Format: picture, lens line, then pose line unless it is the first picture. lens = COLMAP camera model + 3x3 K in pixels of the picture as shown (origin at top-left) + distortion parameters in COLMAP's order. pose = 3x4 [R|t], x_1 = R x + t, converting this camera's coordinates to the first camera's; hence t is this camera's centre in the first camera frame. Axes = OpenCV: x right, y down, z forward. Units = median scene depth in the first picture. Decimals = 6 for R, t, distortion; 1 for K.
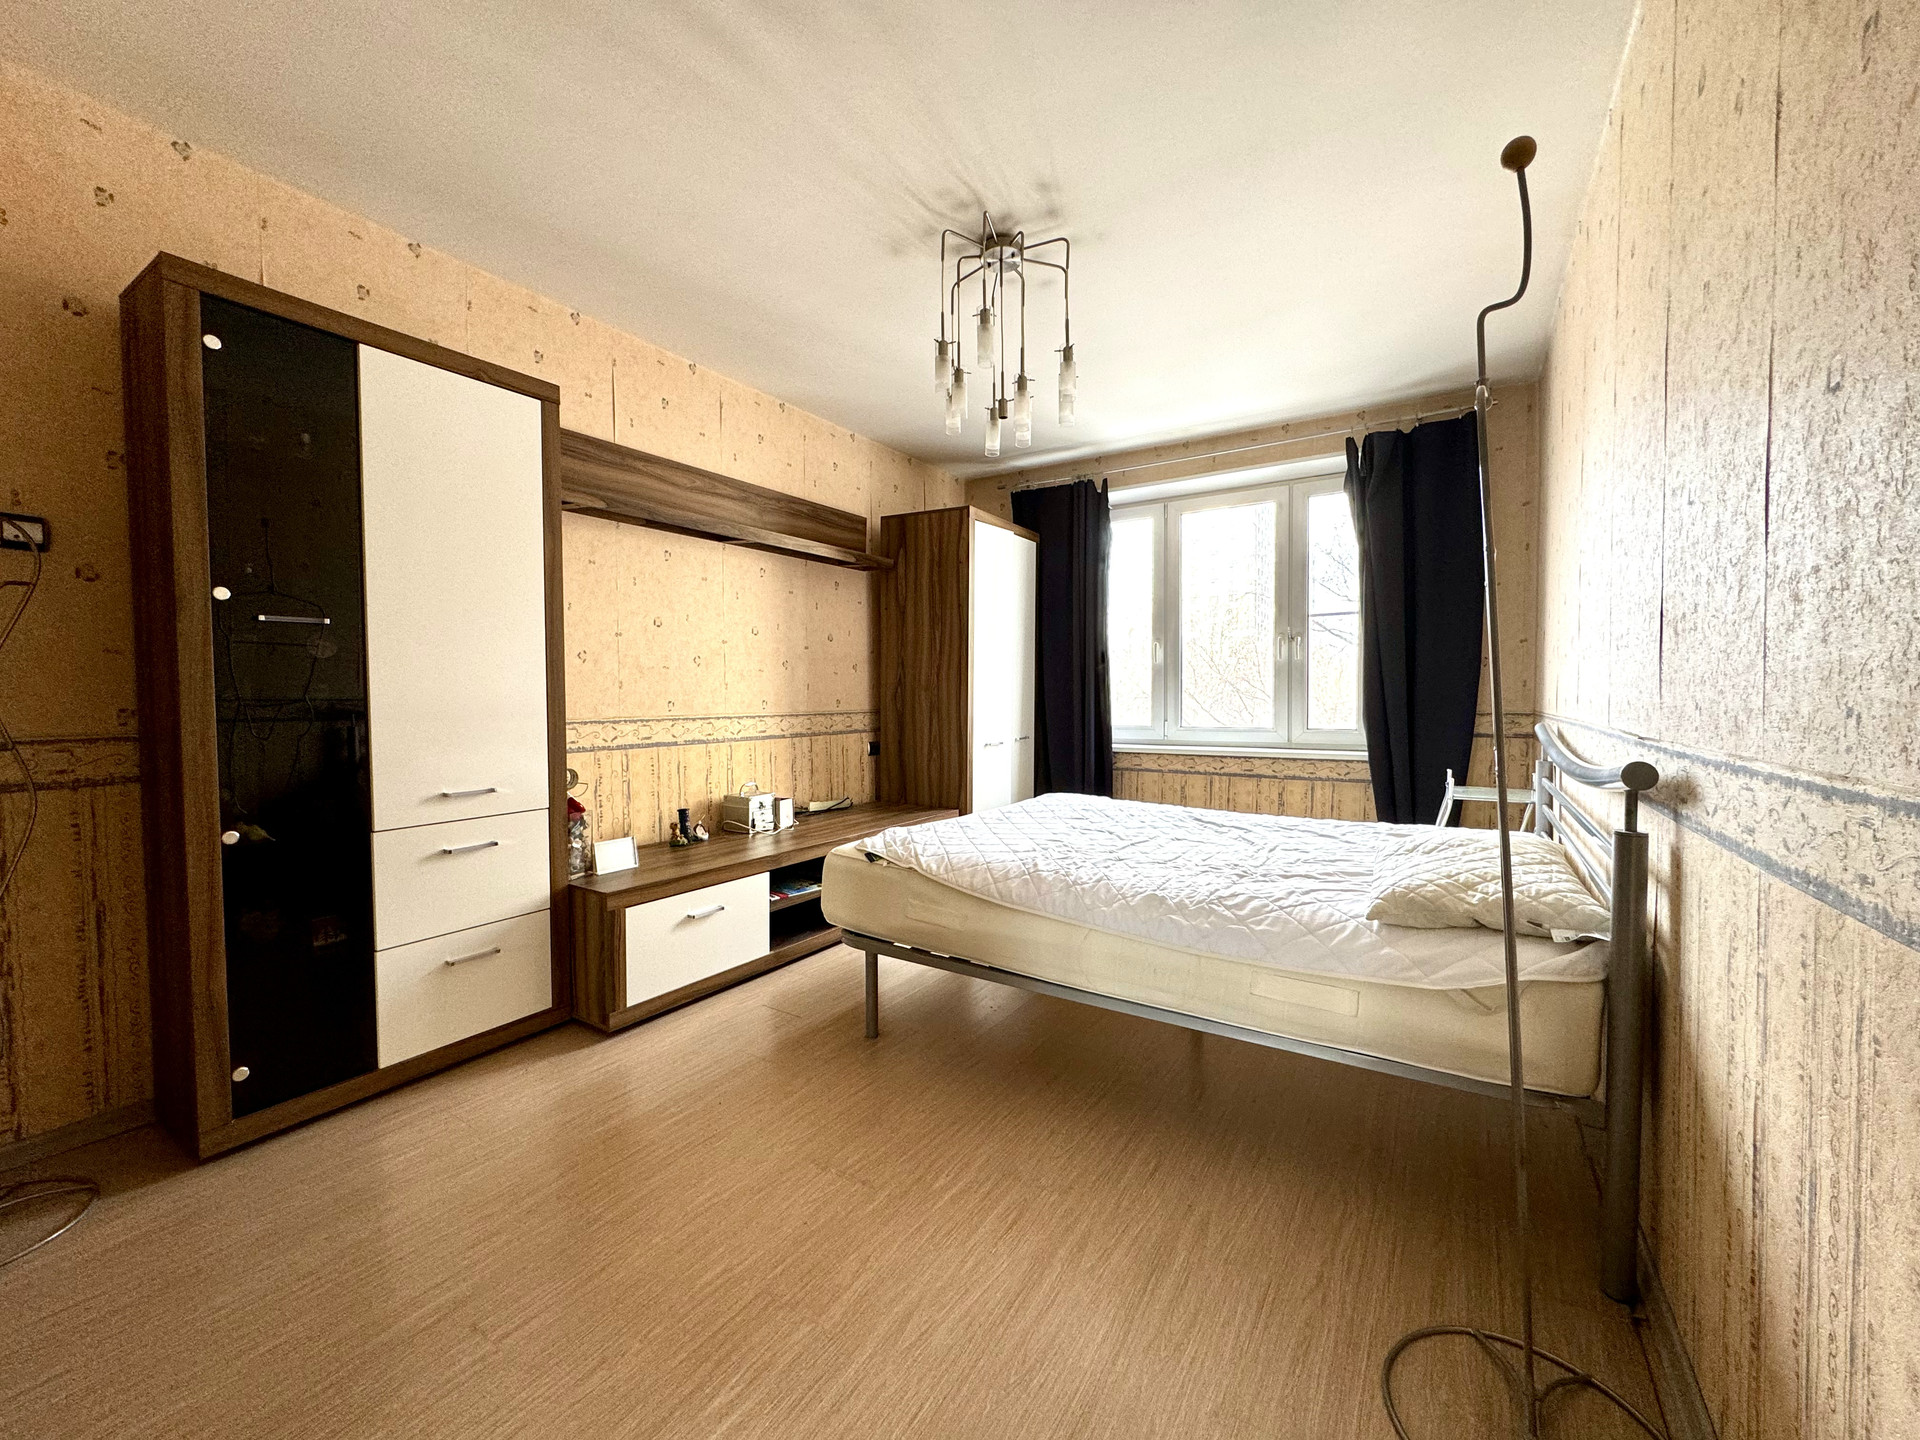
lens RADIAL K [[765.4, 0, 958.4], [0, 765.4, 711.4], [0, 0, 1]] dist [-0.002614, -0.000096]
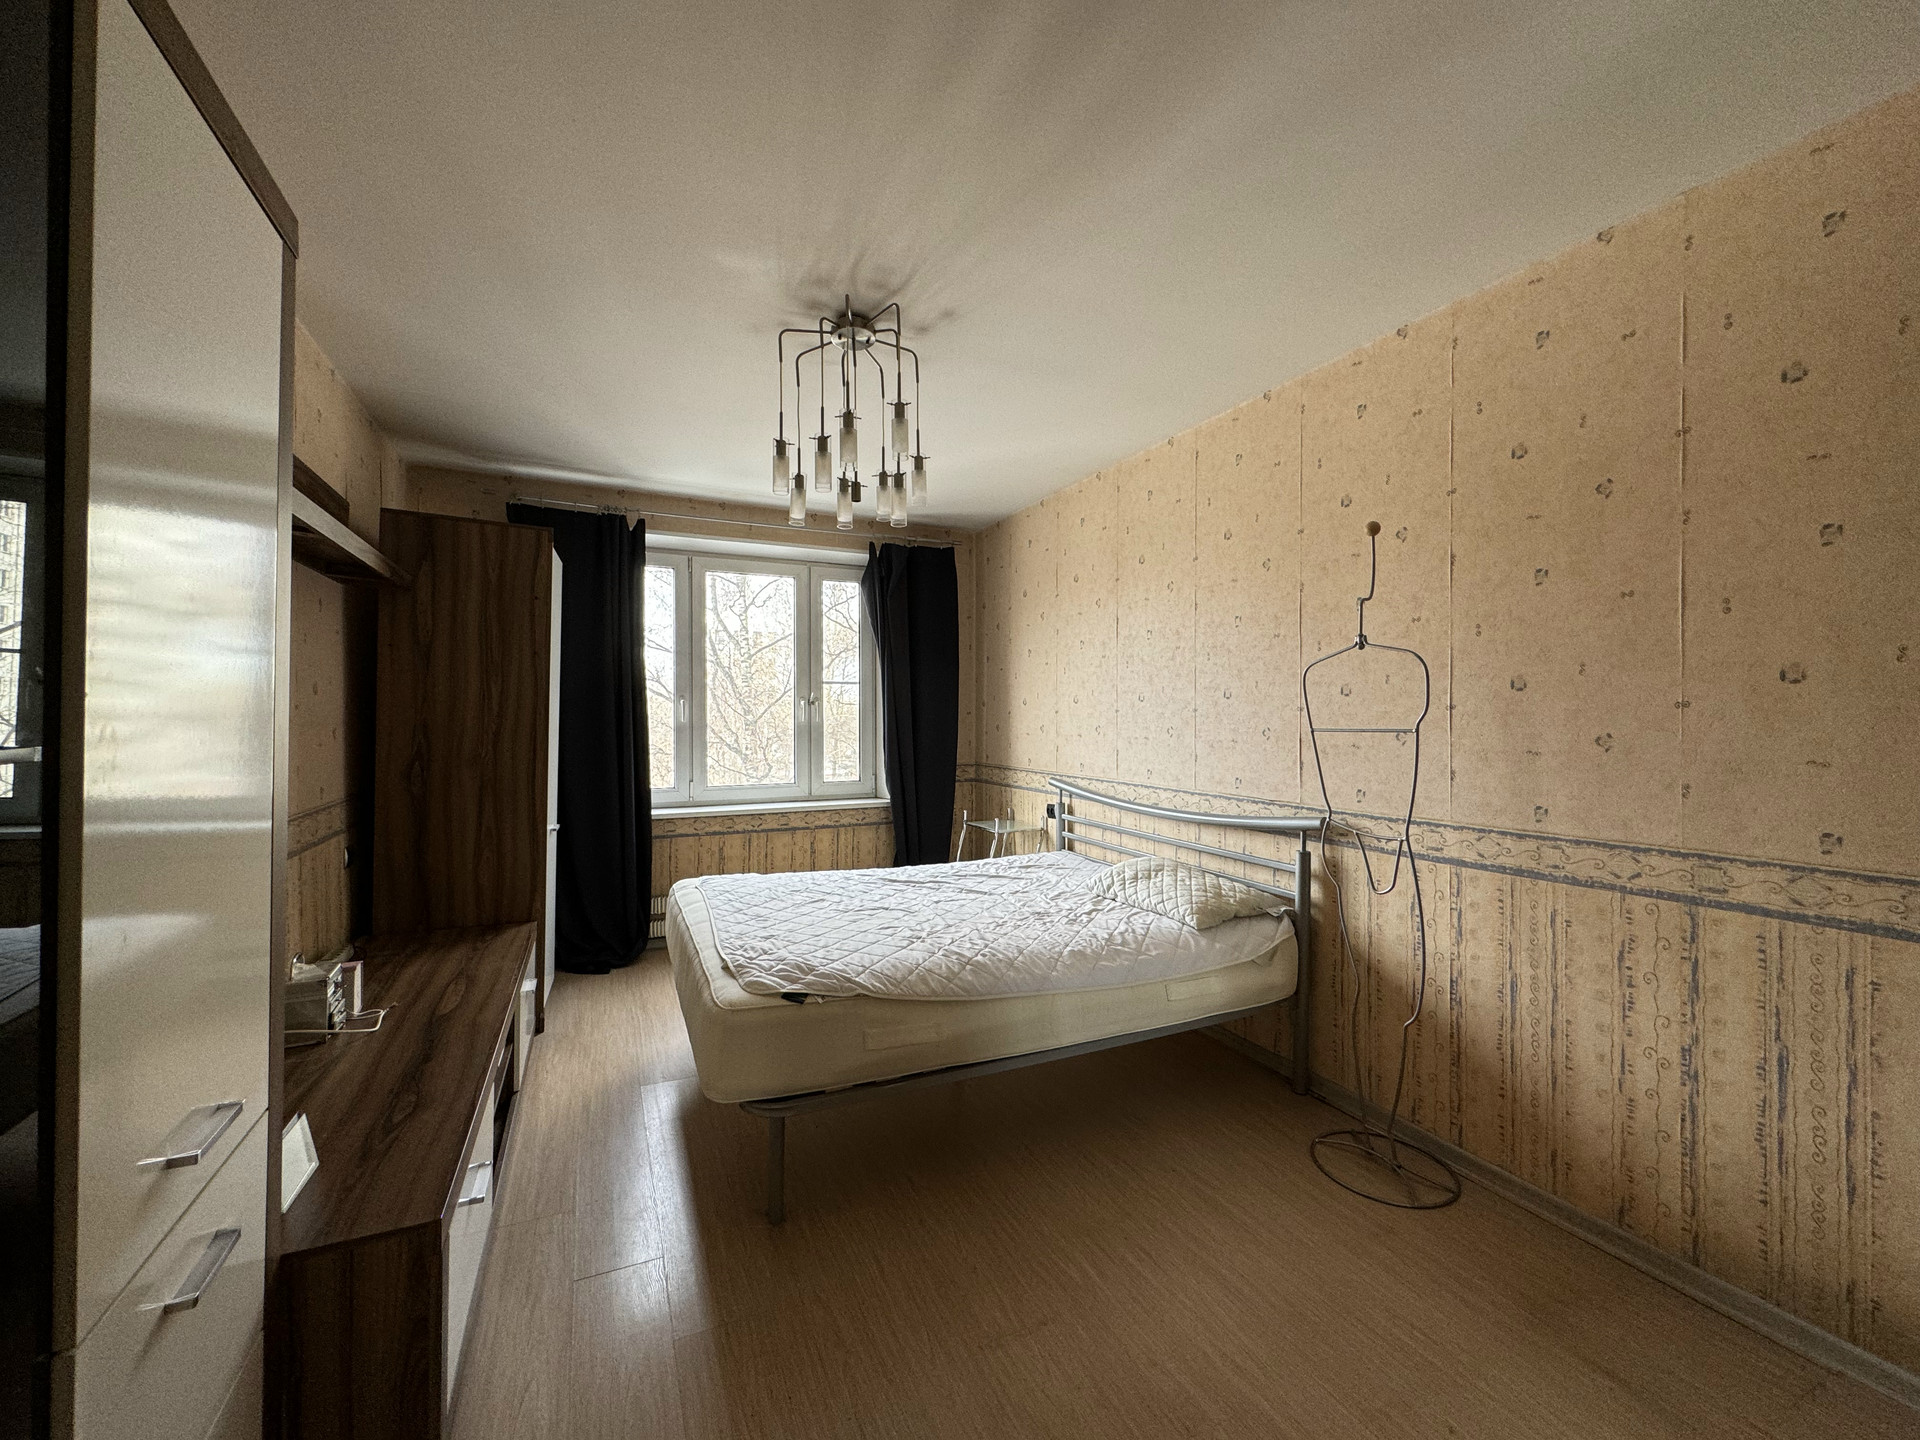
lens RADIAL K [[765.4, 0, 955.4], [0, 765.4, 724.8], [0, 0, 1]] dist [-0.002614, -0.000096]
pose [[0.528455, -0.003917, 0.848952, -0.440240], [0.012865, 0.999911, -0.003394, -0.061348], [-0.848864, 0.012715, 0.528458, 0.246364]]
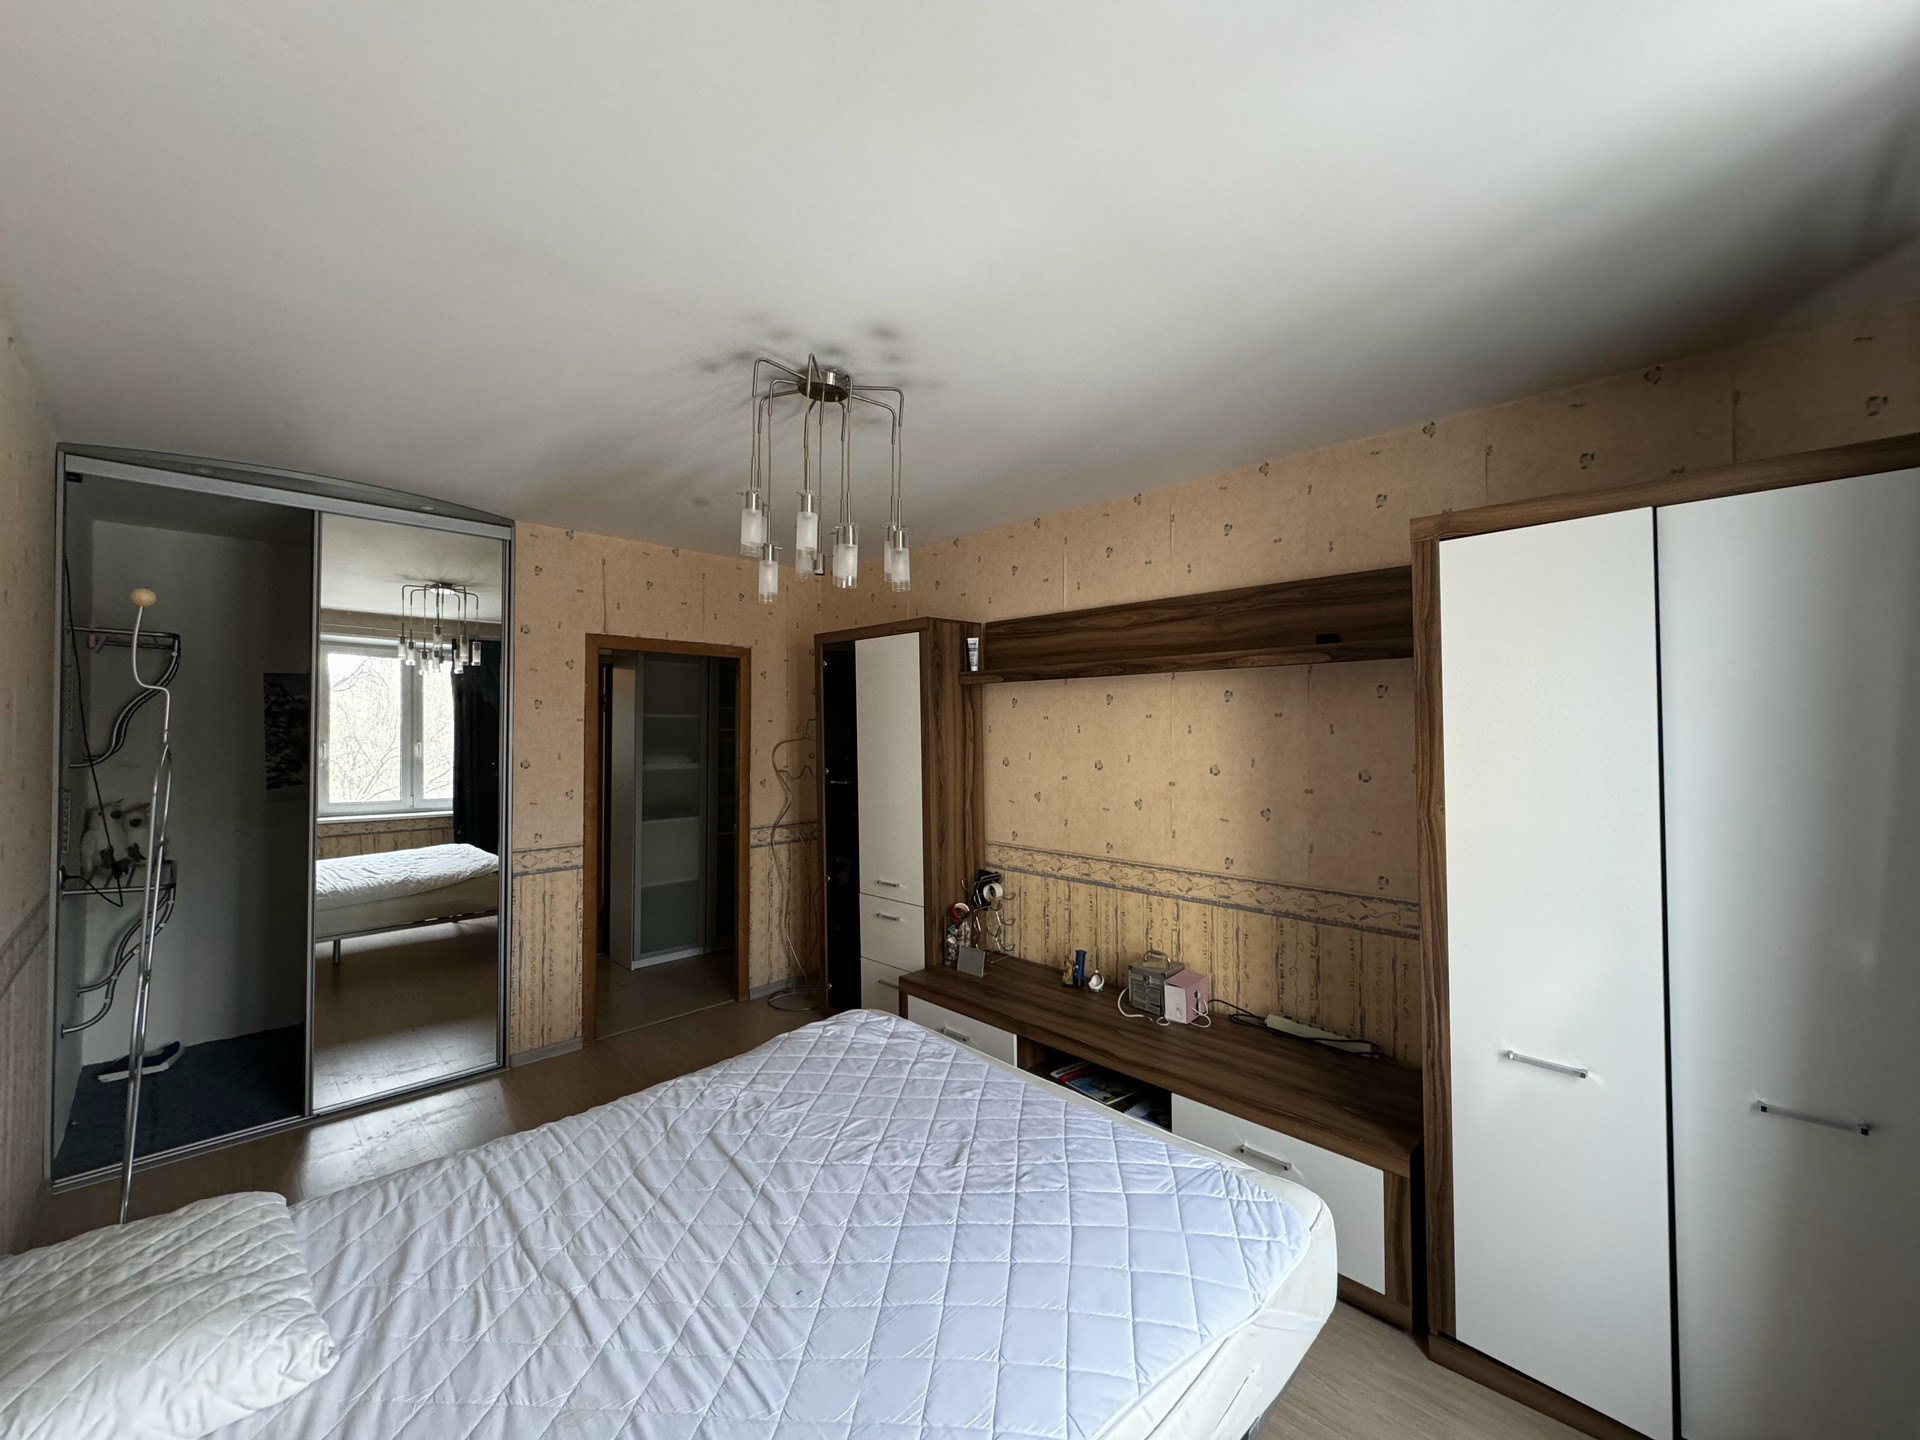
lens RADIAL K [[765.4, 0, 968.4], [0, 765.4, 711.1], [0, 0, 1]] dist [-0.002614, -0.000096]
pose [[-0.207289, -0.021525, -0.978043, 0.543788], [-0.022160, 0.999605, -0.017303, -0.137928], [0.978029, 0.018086, -0.207684, 0.854496]]
